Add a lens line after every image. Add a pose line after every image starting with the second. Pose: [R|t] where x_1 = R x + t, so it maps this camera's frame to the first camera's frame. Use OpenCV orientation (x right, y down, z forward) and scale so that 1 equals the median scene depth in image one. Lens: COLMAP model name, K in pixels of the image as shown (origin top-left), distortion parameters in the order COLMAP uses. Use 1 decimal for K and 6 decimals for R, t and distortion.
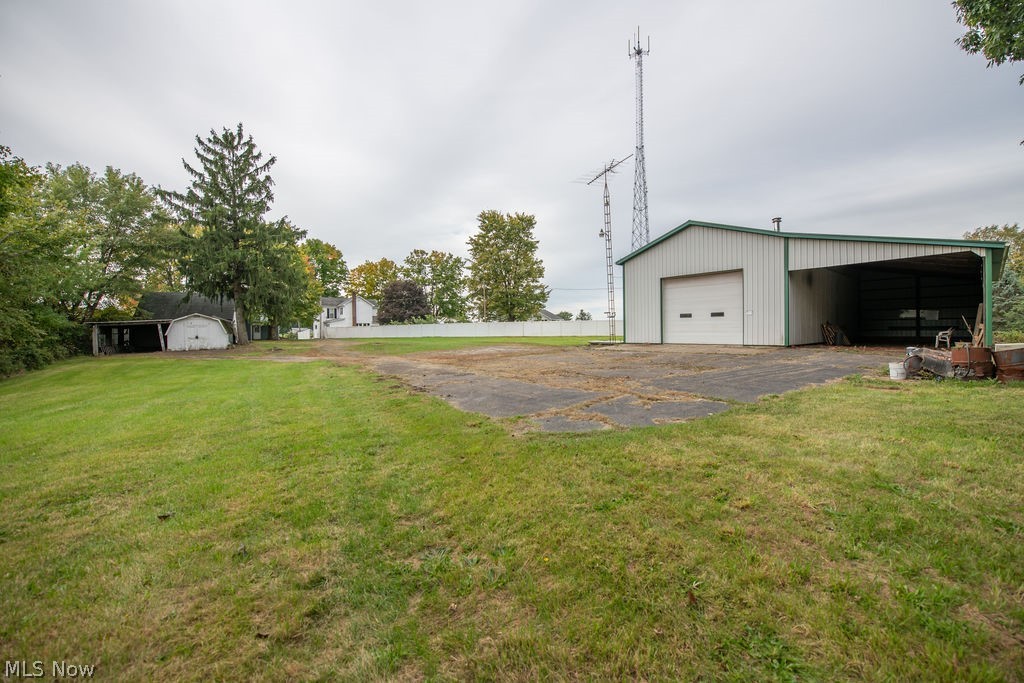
lens RADIAL K [[406.2, 0, 513.7], [0, 406.2, 336.7], [0, 0, 1]] dist [-0.016472, -0.001801]
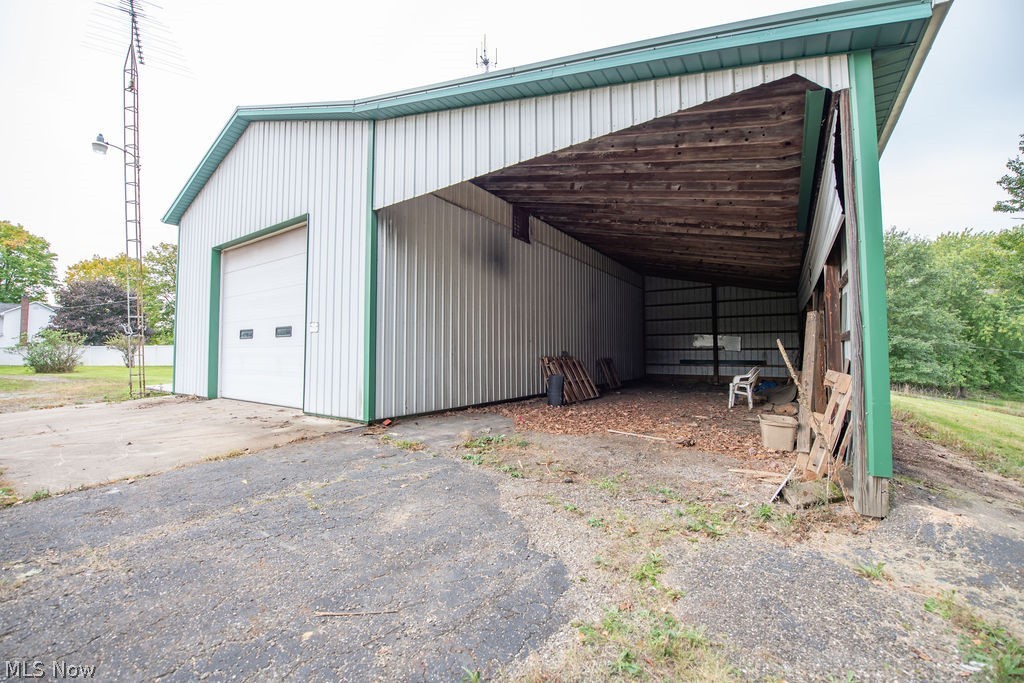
lens RADIAL K [[406.2, 0, 514.9], [0, 406.2, 336.1], [0, 0, 1]] dist [-0.016472, -0.001801]
pose [[0.959114, 0.023547, 0.282038, 0.495371], [-0.005958, 0.997992, -0.063060, -0.020959], [-0.282956, 0.058802, 0.957329, 0.441356]]
